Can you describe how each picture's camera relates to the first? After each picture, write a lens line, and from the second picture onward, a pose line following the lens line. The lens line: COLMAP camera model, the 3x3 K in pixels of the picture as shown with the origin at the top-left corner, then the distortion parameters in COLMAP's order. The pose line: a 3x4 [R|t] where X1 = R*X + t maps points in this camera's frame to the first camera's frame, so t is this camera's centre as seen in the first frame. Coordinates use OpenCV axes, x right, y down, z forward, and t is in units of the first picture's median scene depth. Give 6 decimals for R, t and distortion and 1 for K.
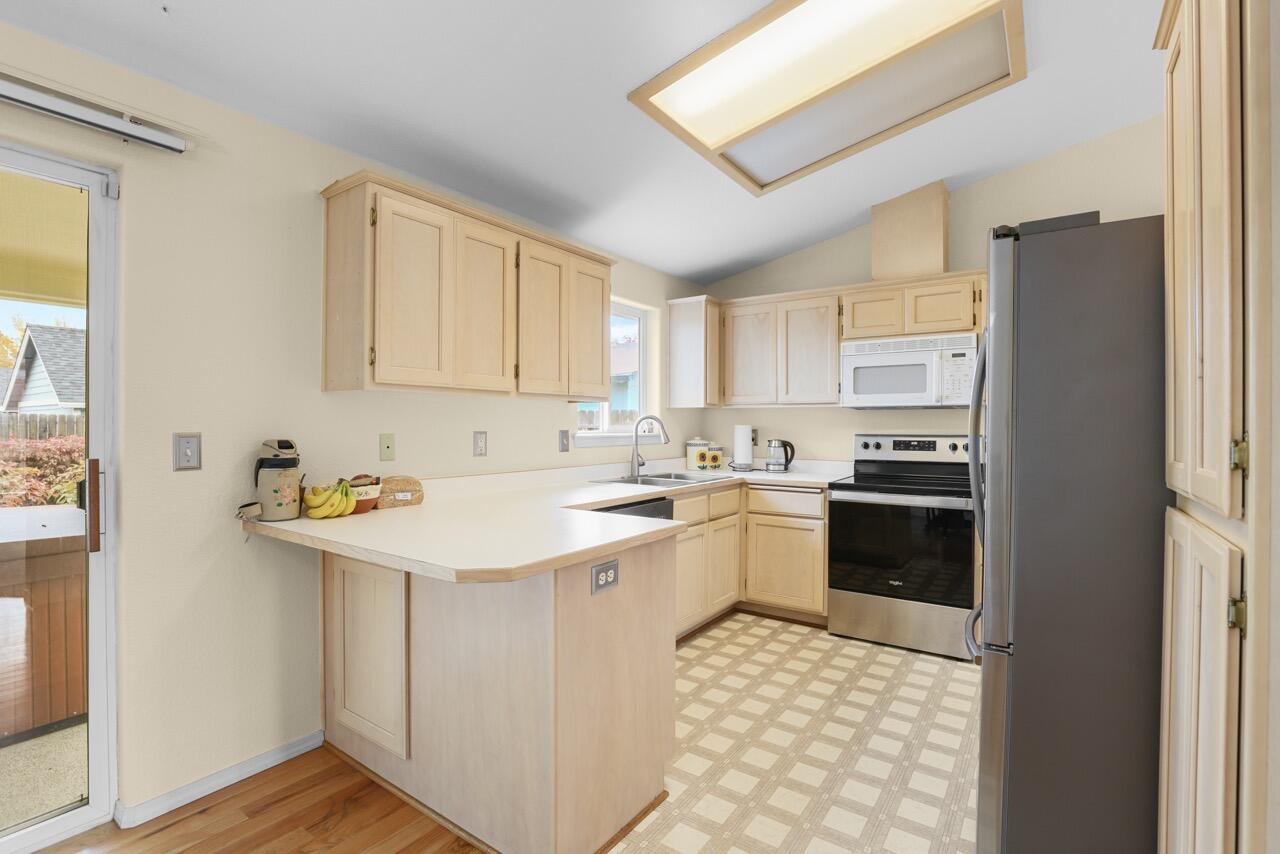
lens RADIAL K [[598.2, 0, 633.8], [0, 598.2, 425.2], [0, 0, 1]] dist [-0.002982, 0.000413]
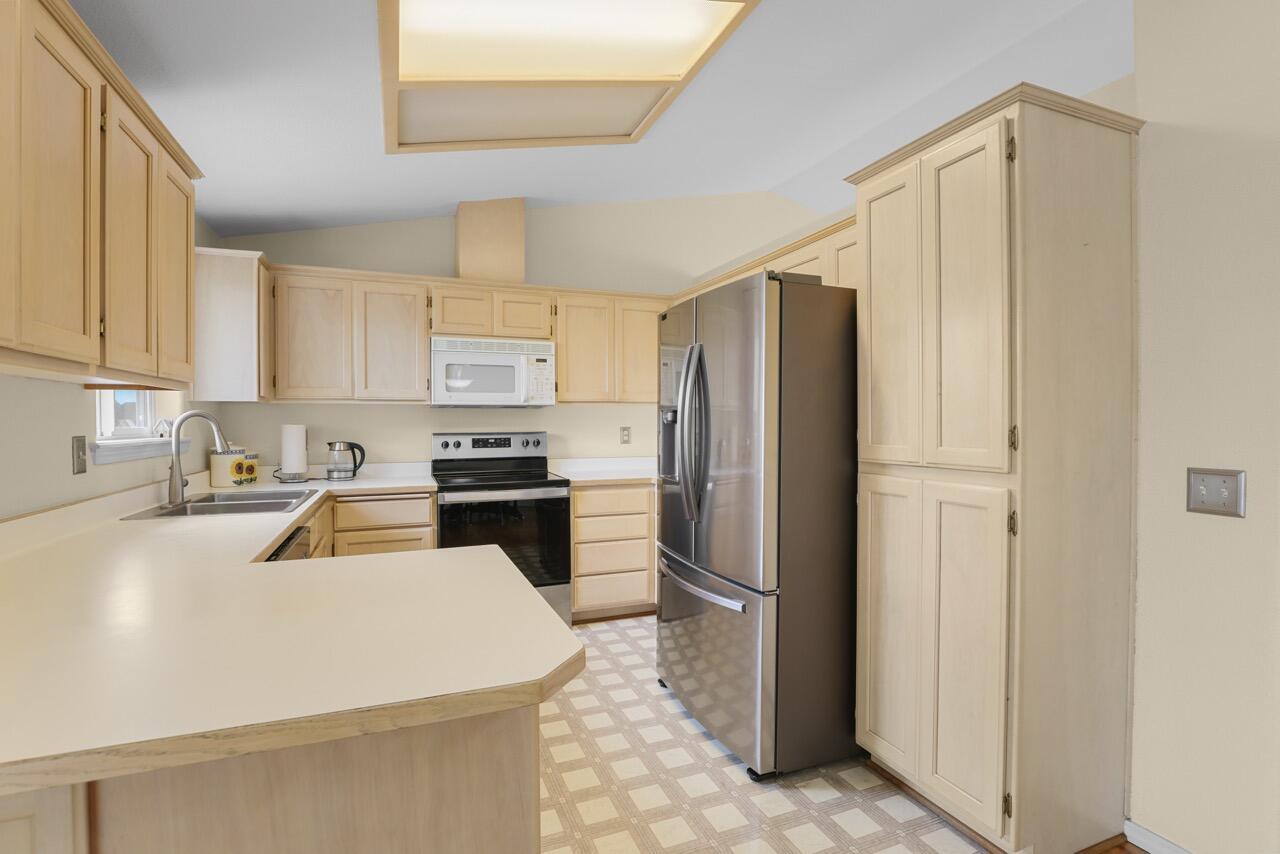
lens RADIAL K [[598.2, 0, 632.4], [0, 598.2, 427.0], [0, 0, 1]] dist [-0.002982, 0.000413]
pose [[0.560882, -0.011310, 0.827819, -0.256267], [0.005924, 0.999936, 0.009648, -0.002303], [-0.827875, -0.000507, 0.560913, 0.205814]]
